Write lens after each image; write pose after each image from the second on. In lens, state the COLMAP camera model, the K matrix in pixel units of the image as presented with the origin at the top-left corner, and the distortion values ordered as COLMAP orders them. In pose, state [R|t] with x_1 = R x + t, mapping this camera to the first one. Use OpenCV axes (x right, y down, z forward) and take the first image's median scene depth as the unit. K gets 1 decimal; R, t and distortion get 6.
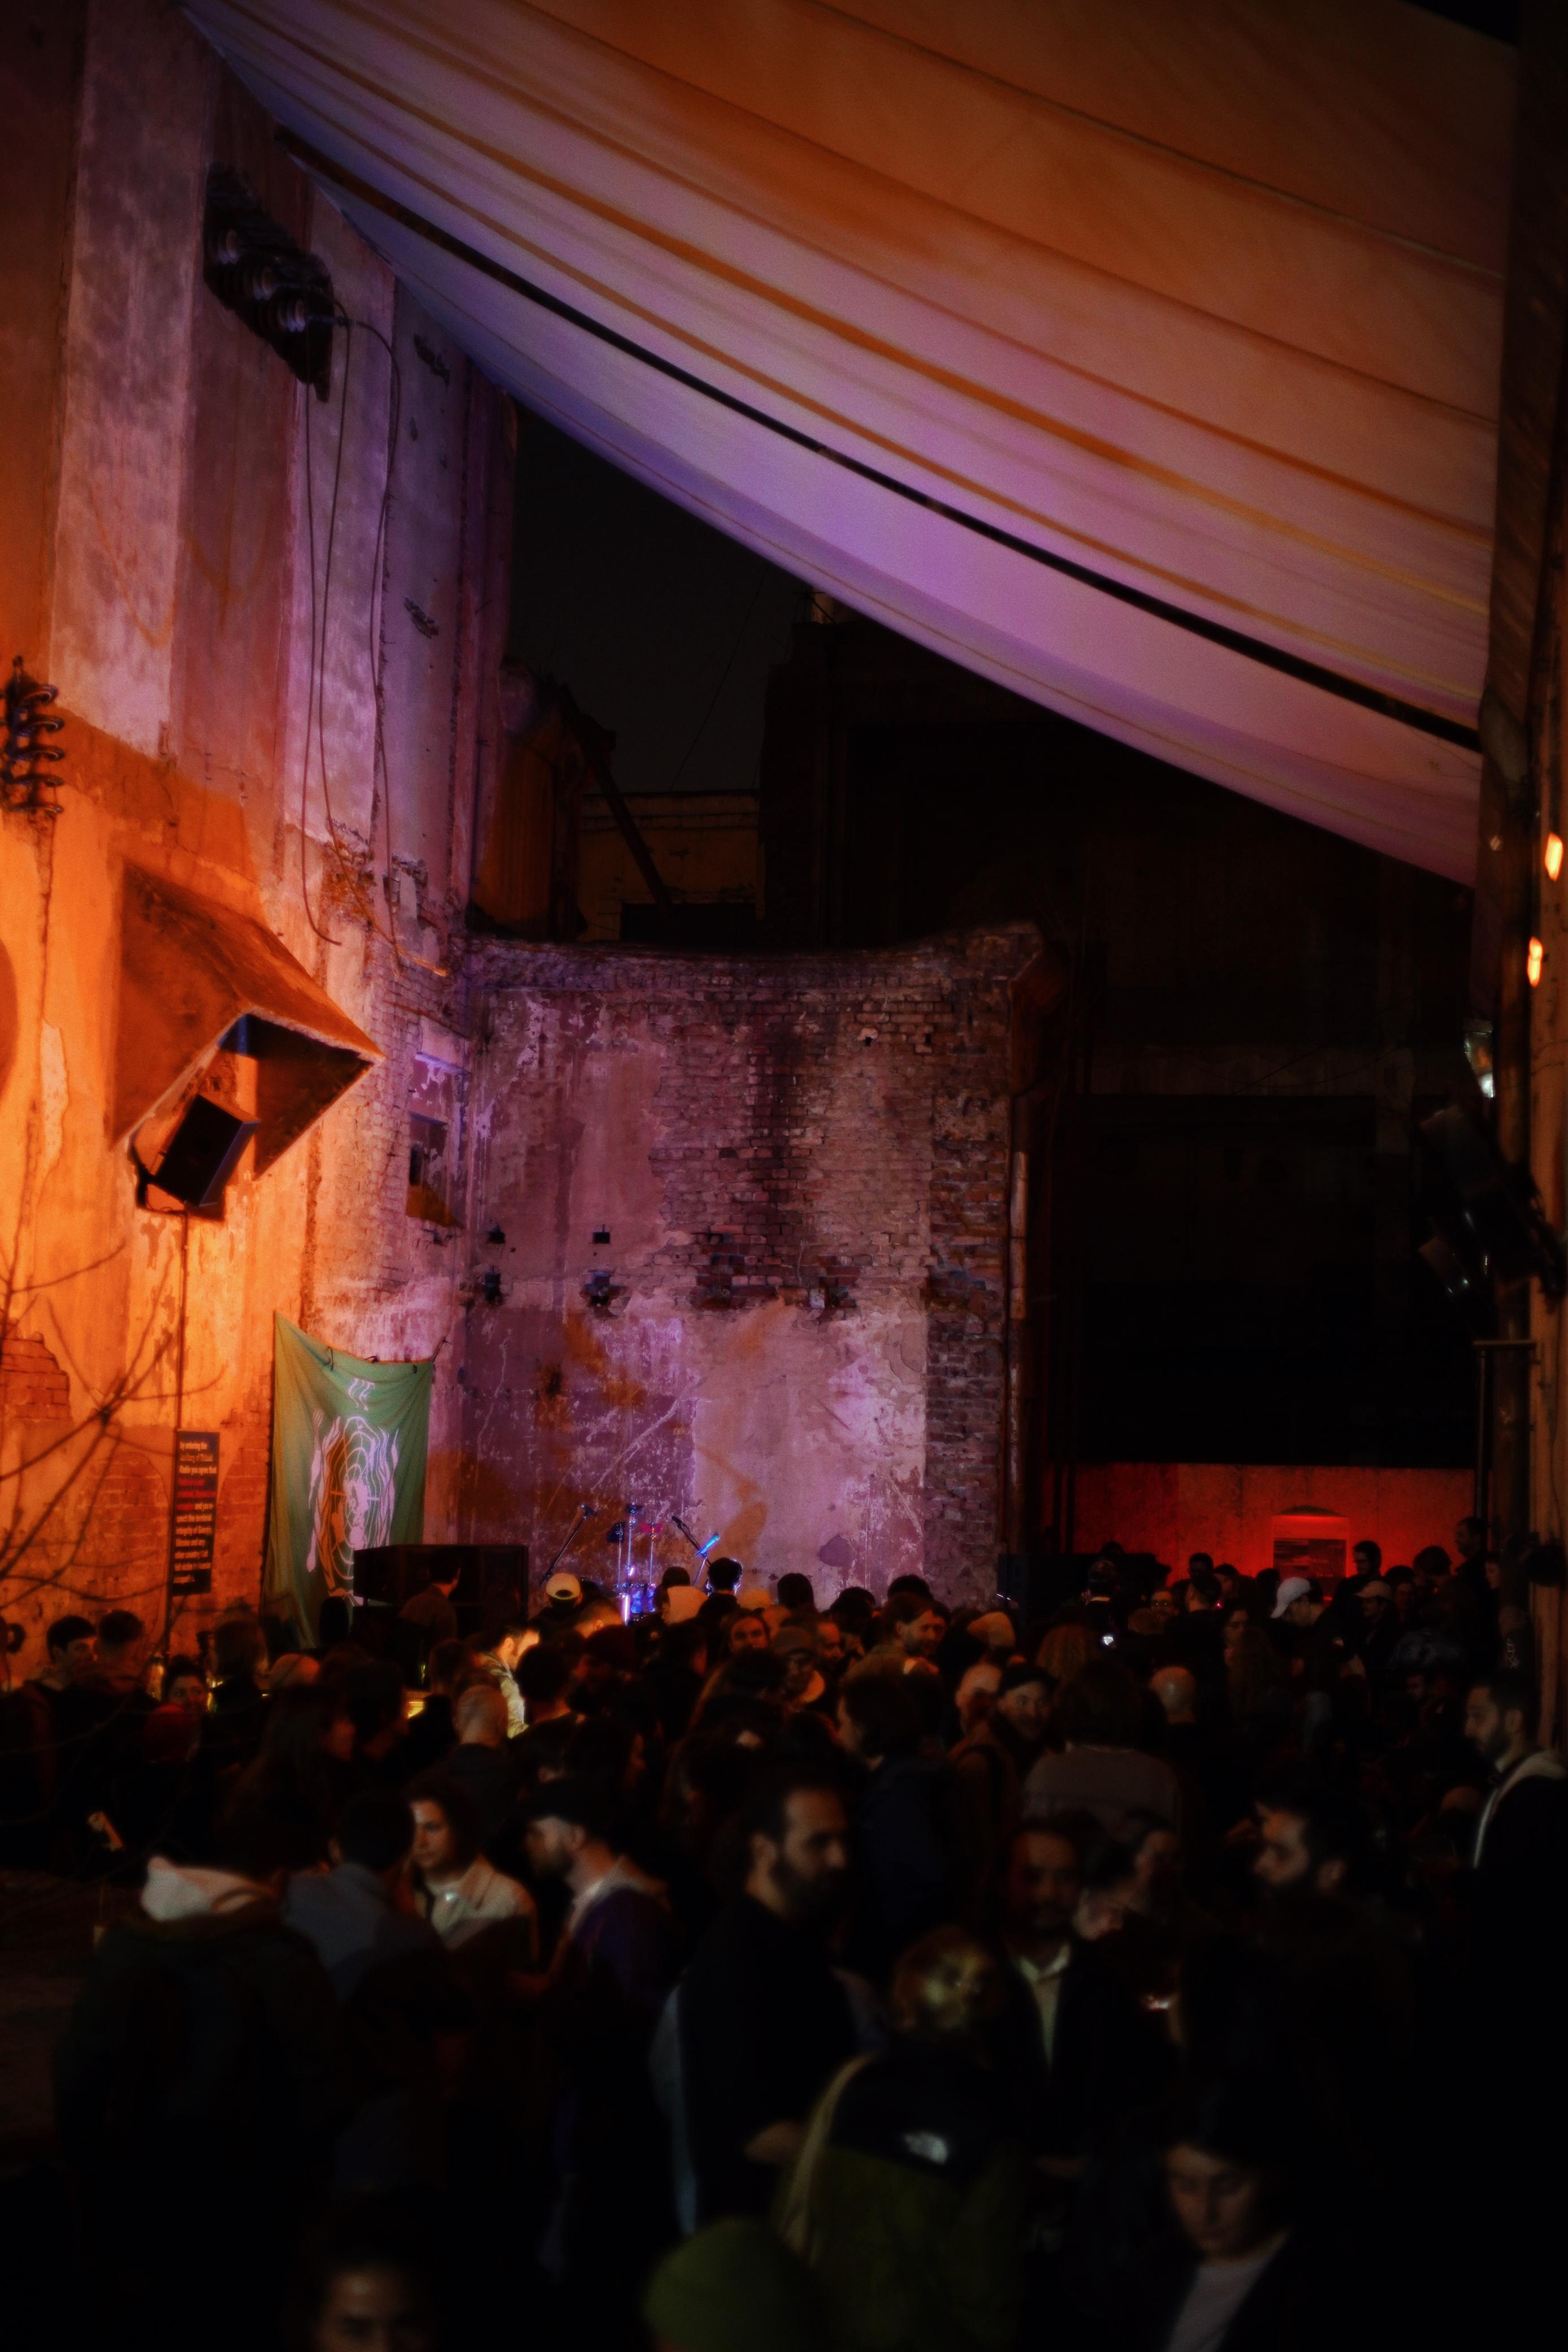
lens RADIAL K [[3511.9, 0, 784.0], [0, 3511.9, 1176.0], [0, 0, 1]] dist [-0.187457, 0.047862]
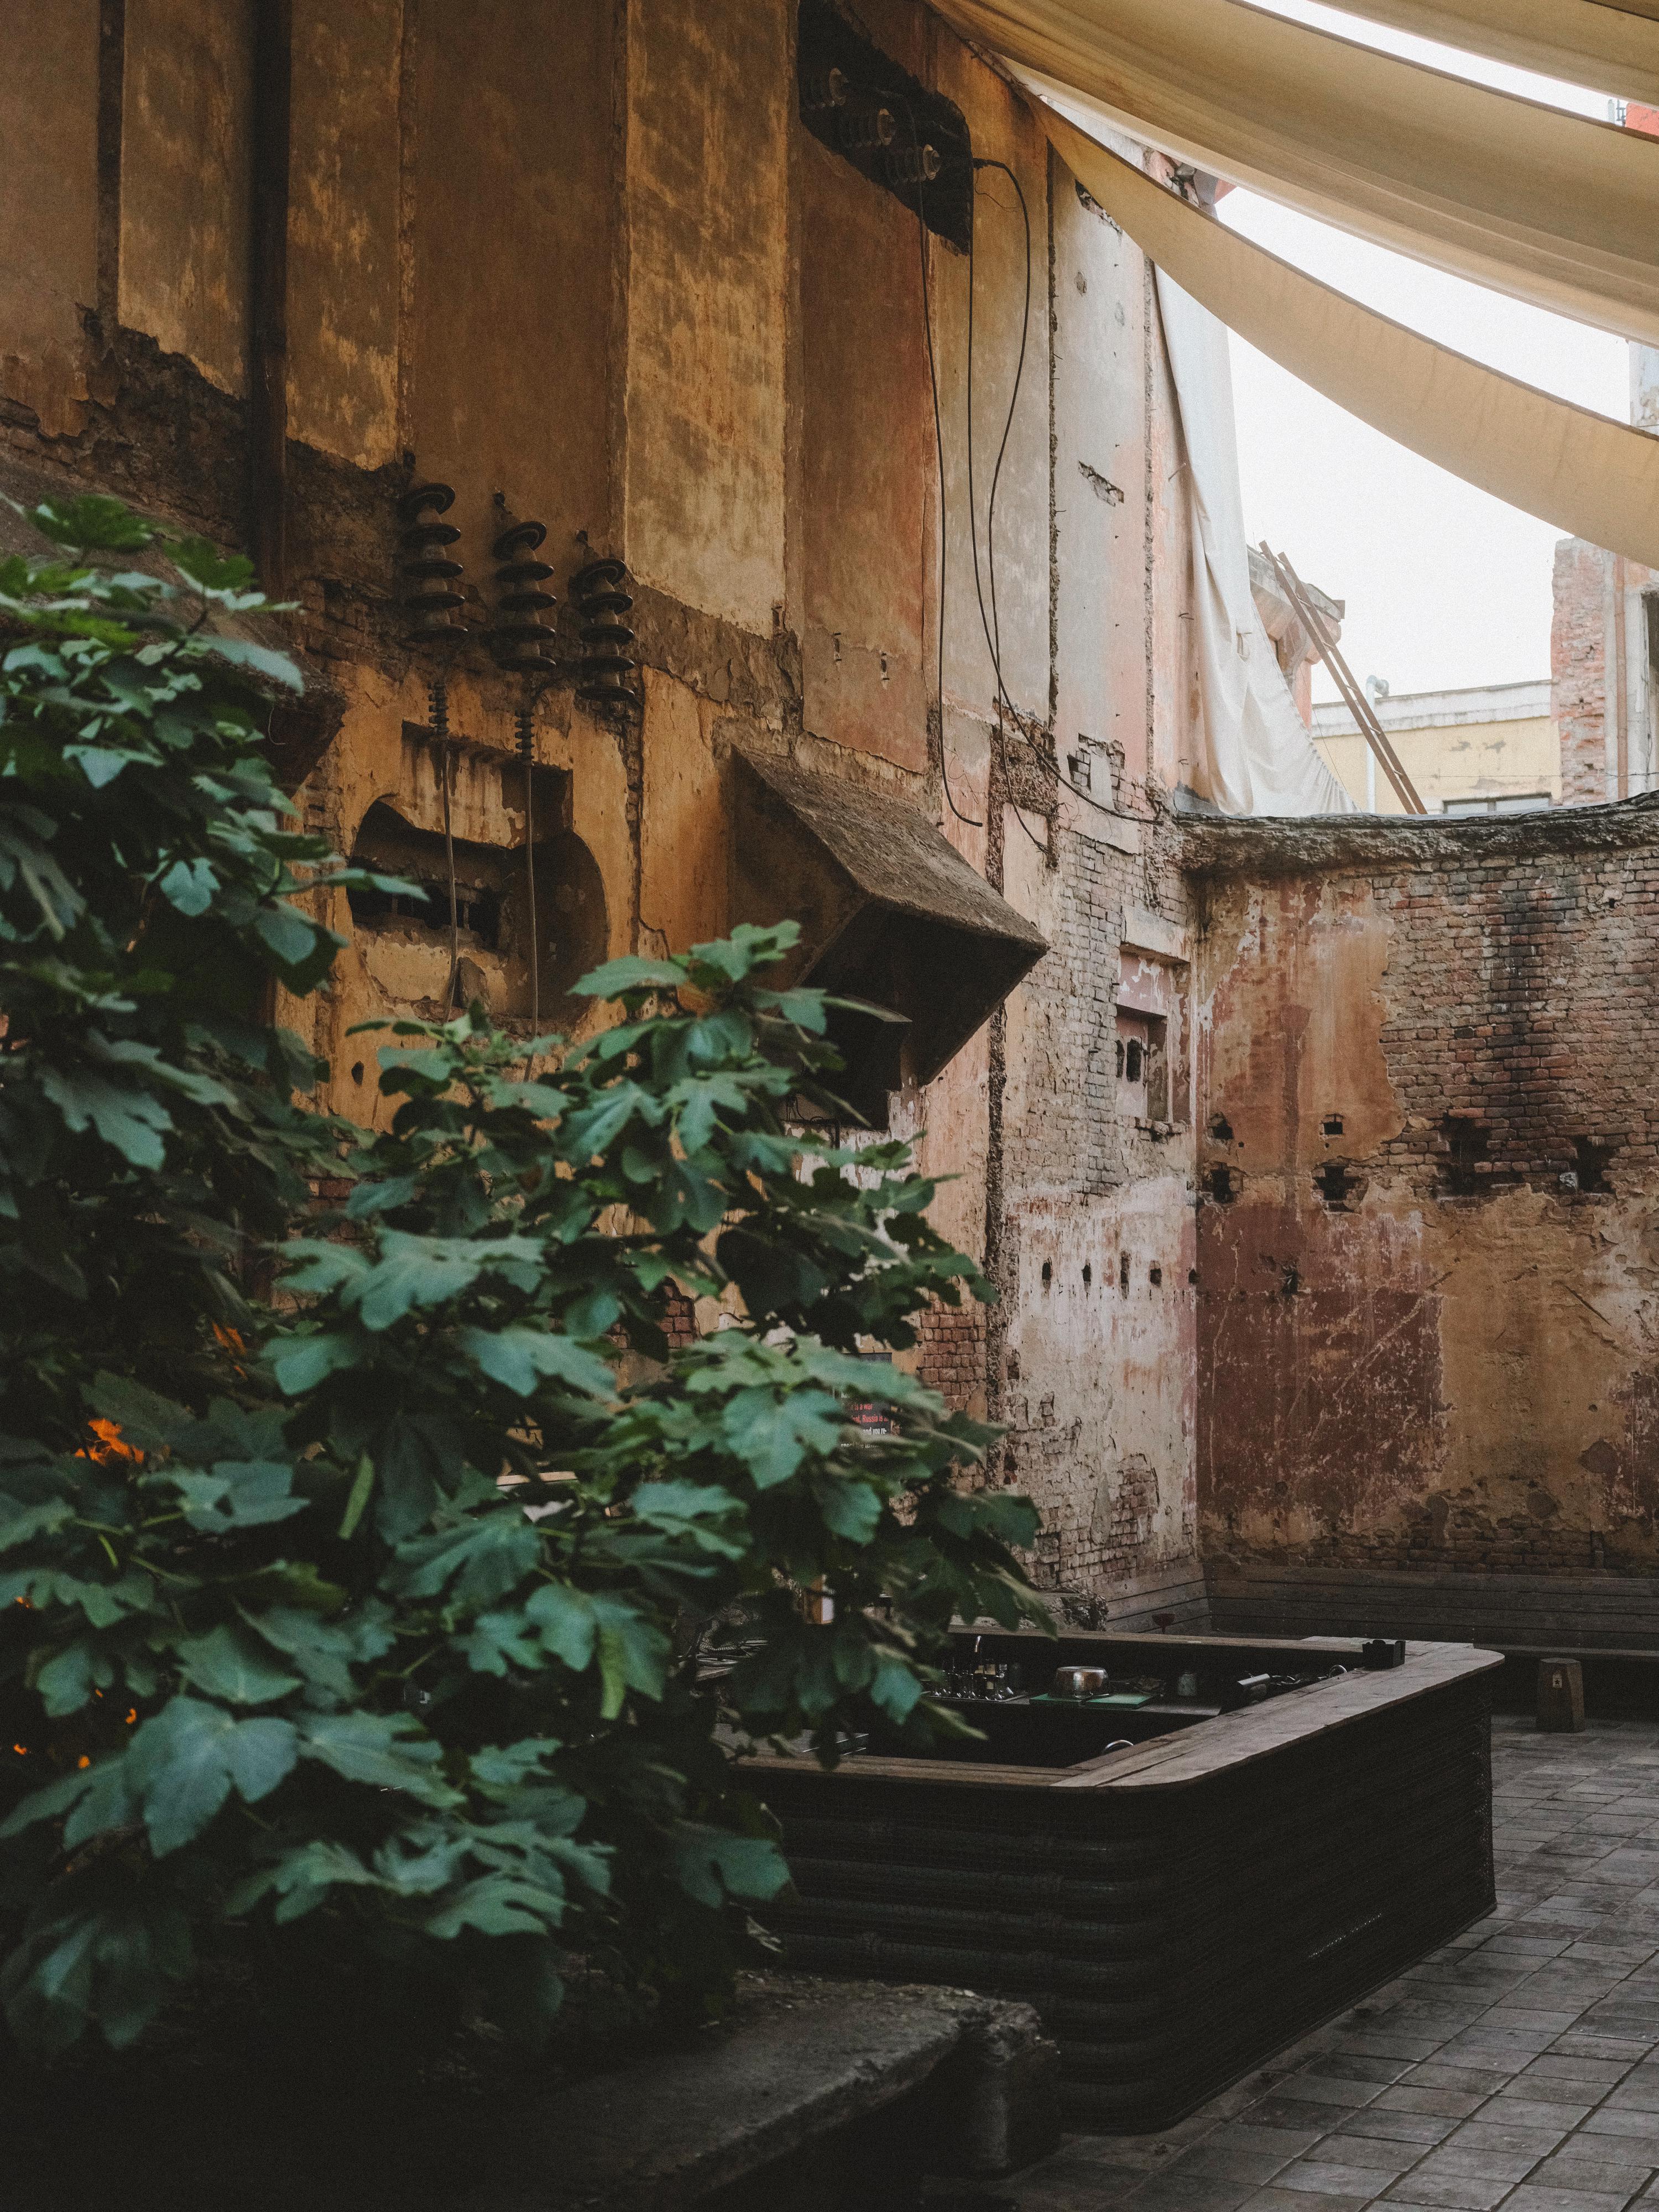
lens RADIAL K [[3135.7, 0, 829.5], [0, 3135.7, 1106.0], [0, 0, 1]] dist [-0.011903, 0.067009]
pose [[0.962542, -0.047033, -0.267024, 0.043819], [0.048643, 0.998816, -0.000584, 0.005554], [0.266735, -0.012426, 0.963690, 0.152066]]
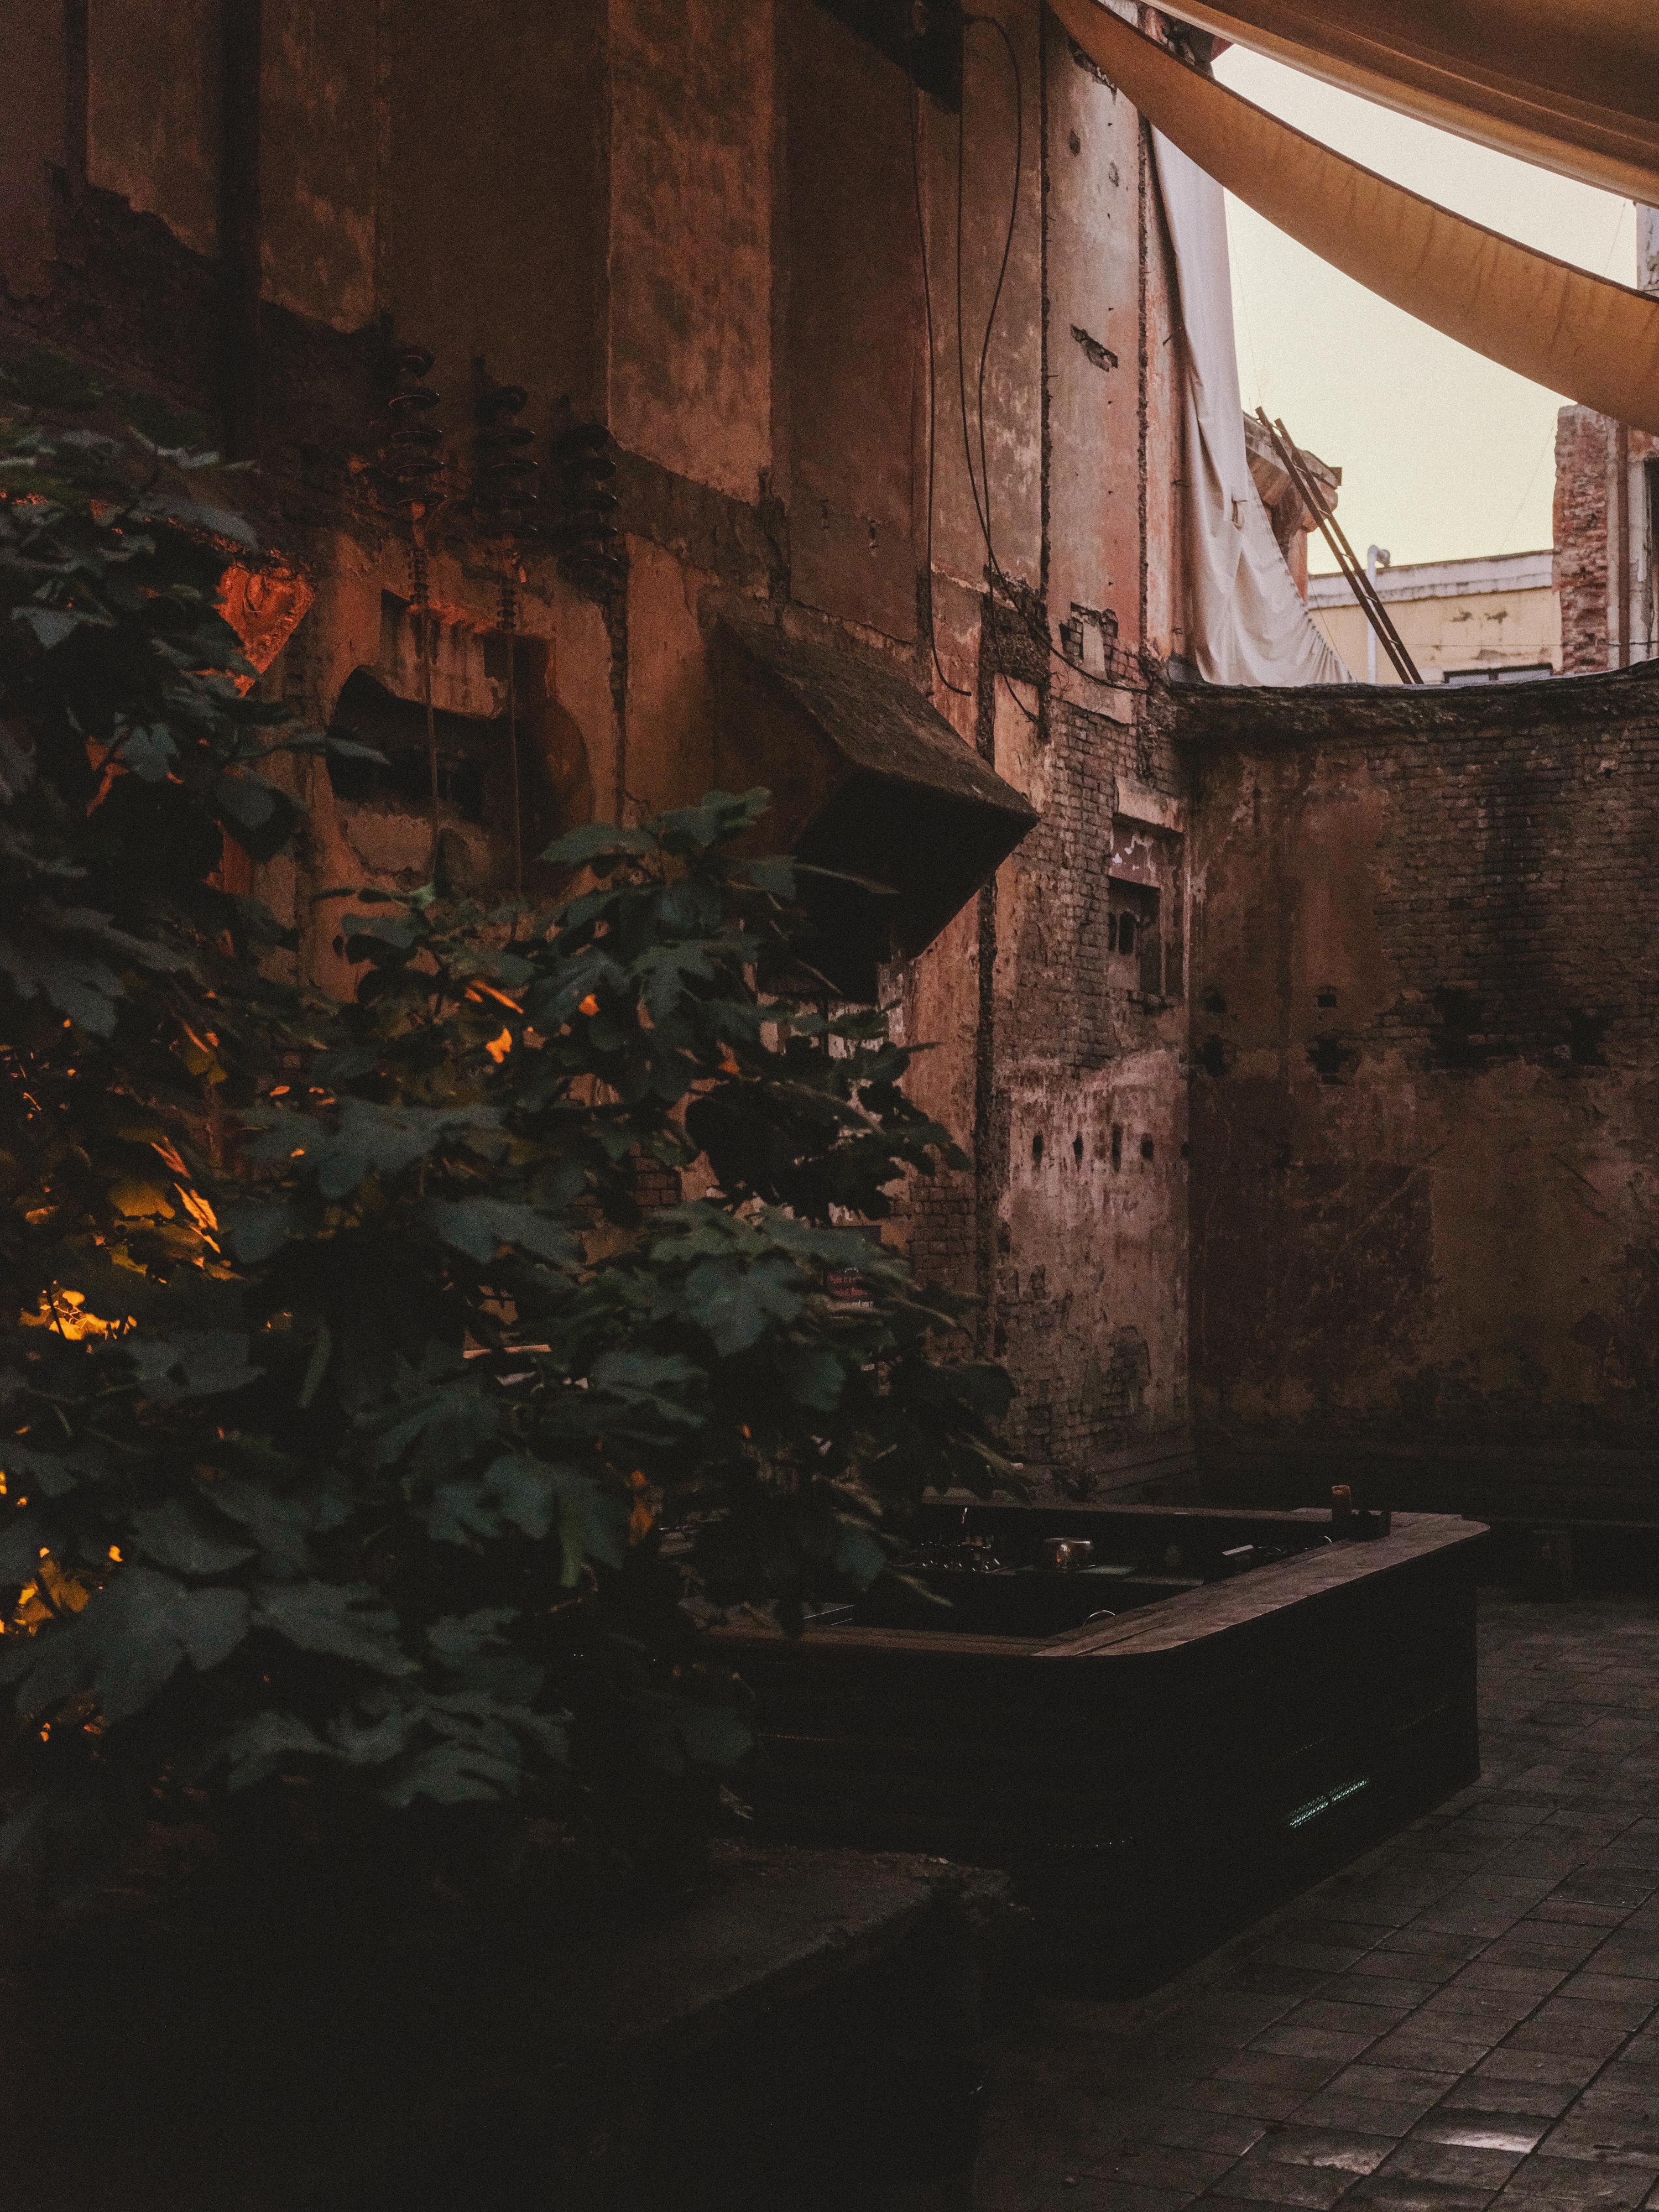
lens RADIAL K [[3135.7, 0, 829.5], [0, 3135.7, 1106.0], [0, 0, 1]] dist [-0.011903, 0.067009]
pose [[0.962102, -0.037654, -0.270079, 0.046464], [0.049950, 0.997998, 0.038797, 0.006549], [0.268077, -0.050817, 0.962056, 0.155735]]
